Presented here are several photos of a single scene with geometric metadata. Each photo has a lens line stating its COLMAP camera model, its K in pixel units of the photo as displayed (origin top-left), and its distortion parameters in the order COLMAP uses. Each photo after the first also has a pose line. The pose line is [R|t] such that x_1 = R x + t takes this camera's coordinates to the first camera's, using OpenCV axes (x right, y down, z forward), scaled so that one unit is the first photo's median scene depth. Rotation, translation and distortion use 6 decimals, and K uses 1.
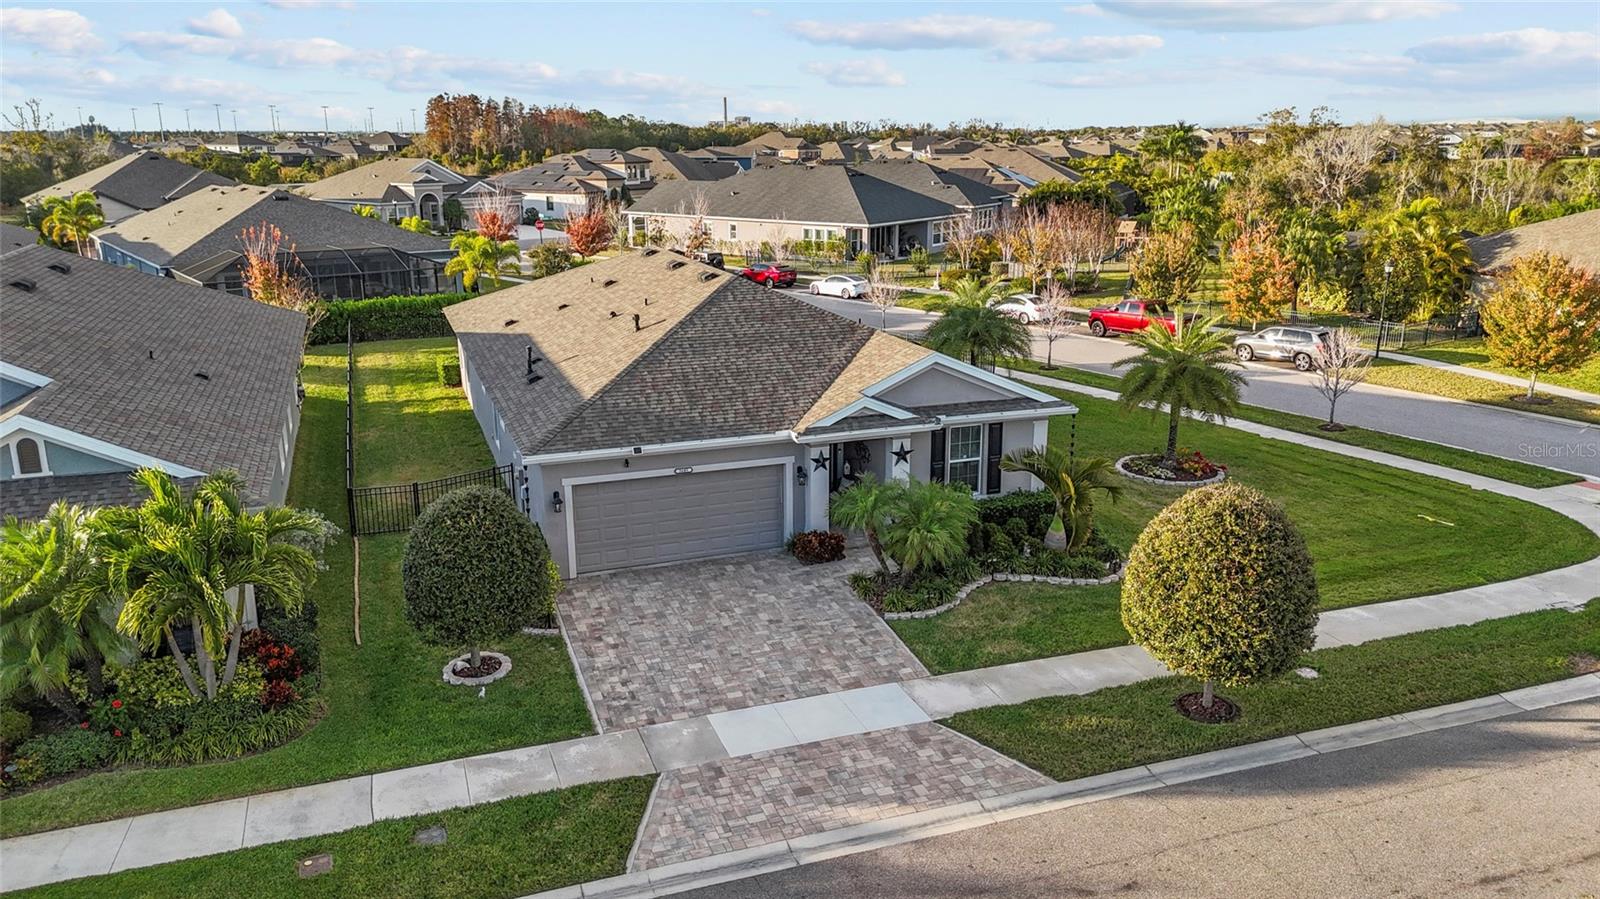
lens RADIAL K [[1172.9, 0, 800.0], [0, 1172.9, 449.5], [0, 0, 1]] dist [0.094505, -0.111983]
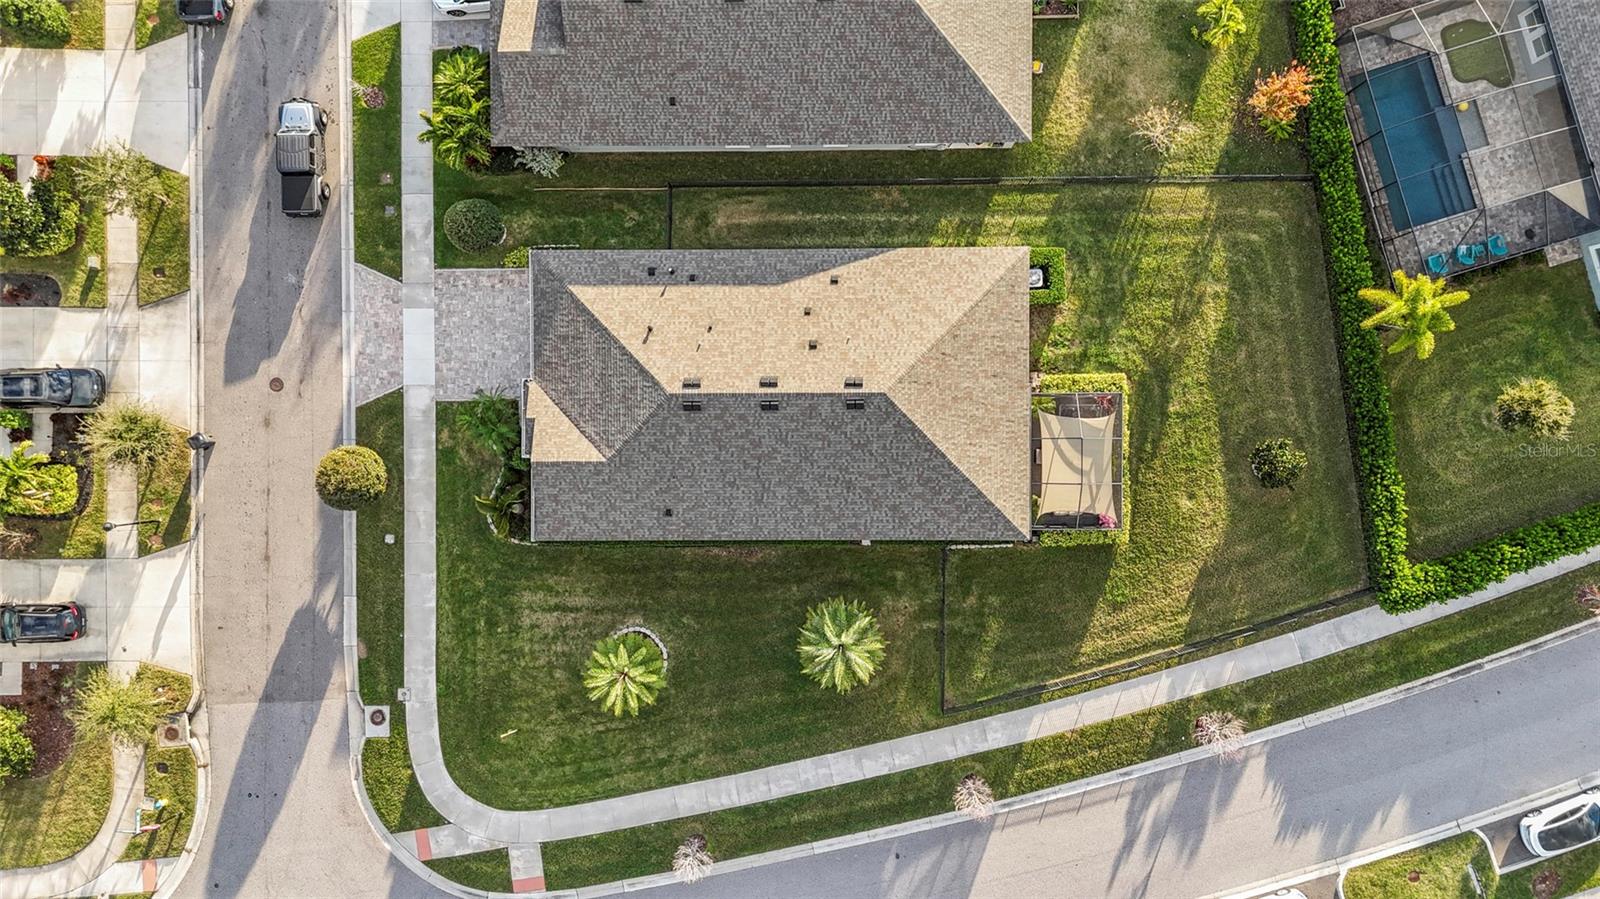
lens RADIAL K [[1172.9, 0, 800.0], [0, 1172.9, 449.5], [0, 0, 1]] dist [0.094505, -0.111983]
pose [[-0.338892, 0.940675, 0.016841, -0.081185], [-0.230155, -0.100246, 0.967977, -2.034410], [0.912240, 0.324163, 0.250474, 0.908075]]
